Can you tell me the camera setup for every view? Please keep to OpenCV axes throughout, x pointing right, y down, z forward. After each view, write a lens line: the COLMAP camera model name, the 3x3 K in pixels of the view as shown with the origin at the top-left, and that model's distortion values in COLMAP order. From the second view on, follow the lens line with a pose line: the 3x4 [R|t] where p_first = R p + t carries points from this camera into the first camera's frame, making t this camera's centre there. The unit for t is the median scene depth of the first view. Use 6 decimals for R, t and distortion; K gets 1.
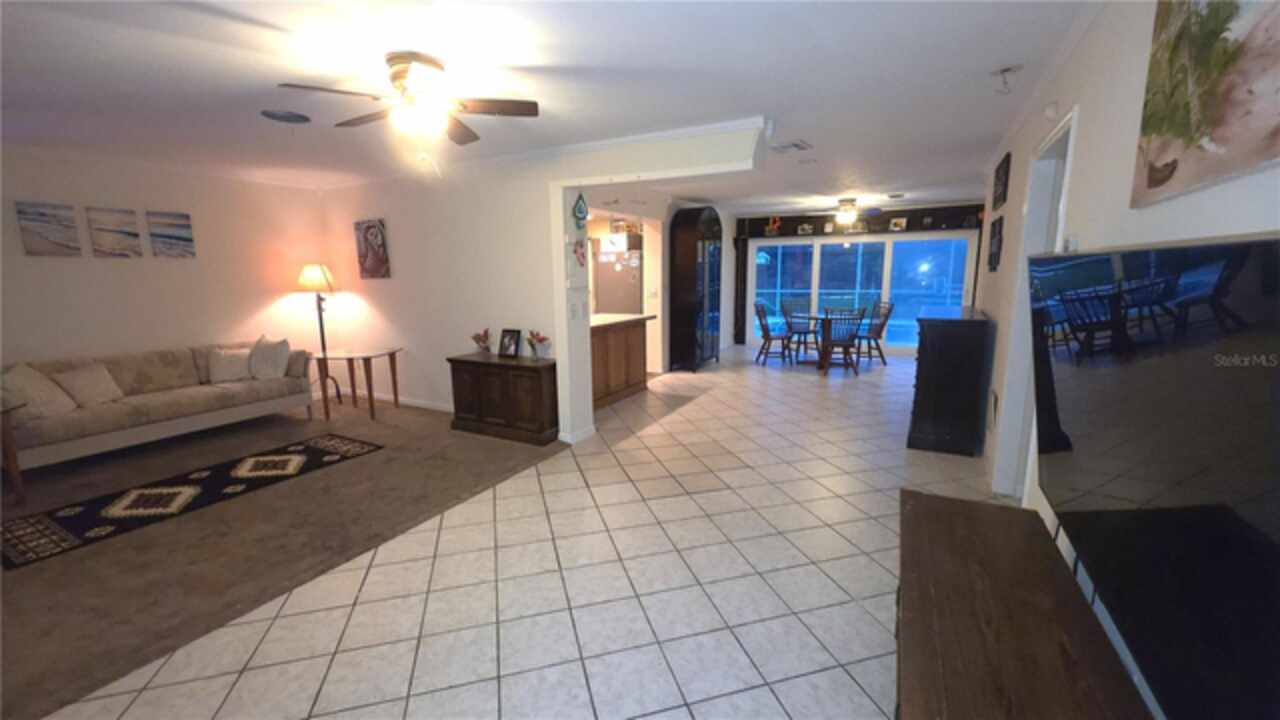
lens RADIAL K [[518.7, 0, 636.5], [0, 518.7, 360.2], [0, 0, 1]] dist [0.002294, -0.000138]
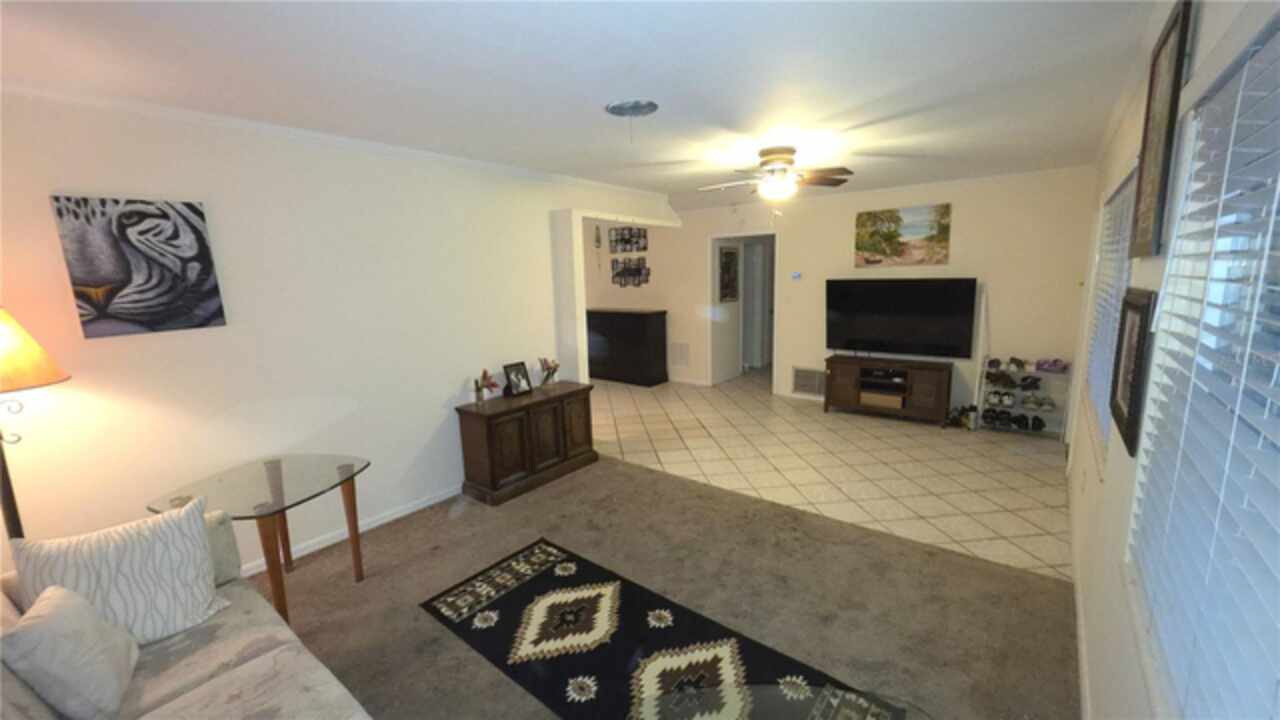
lens RADIAL K [[518.7, 0, 633.7], [0, 518.7, 361.4], [0, 0, 1]] dist [0.002294, -0.000138]
pose [[0.165393, -0.158449, 0.973416, -1.063677], [0.189958, 0.973646, 0.126211, -0.135084], [-0.967761, 0.164033, 0.191133, 0.640661]]
